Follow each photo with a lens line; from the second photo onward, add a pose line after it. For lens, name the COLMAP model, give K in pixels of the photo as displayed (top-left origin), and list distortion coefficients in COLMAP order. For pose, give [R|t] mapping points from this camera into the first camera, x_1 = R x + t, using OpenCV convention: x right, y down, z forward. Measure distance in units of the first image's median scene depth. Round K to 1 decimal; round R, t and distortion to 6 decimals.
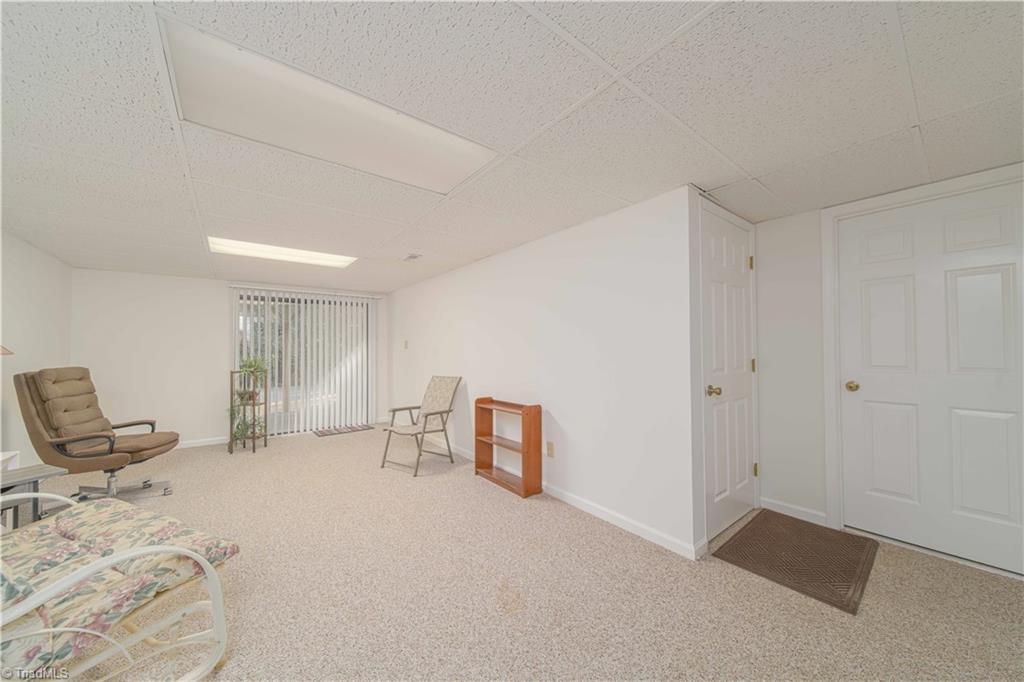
lens RADIAL K [[359.2, 0, 511.9], [0, 359.2, 343.2], [0, 0, 1]] dist [-0.001358, -0.000073]
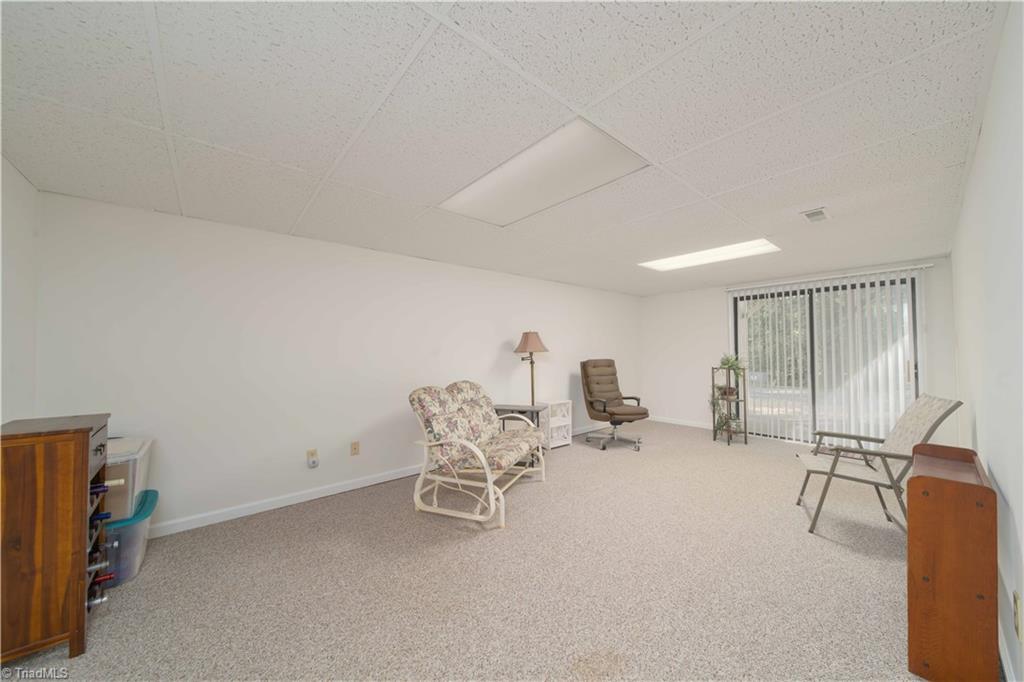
lens RADIAL K [[359.2, 0, 511.9], [0, 359.2, 343.2], [0, 0, 1]] dist [-0.001358, -0.000073]
pose [[0.046870, -0.013199, -0.998814, 0.370730], [0.024145, 0.999636, -0.012077, 0.000768], [0.998609, -0.023551, 0.047172, 0.370350]]
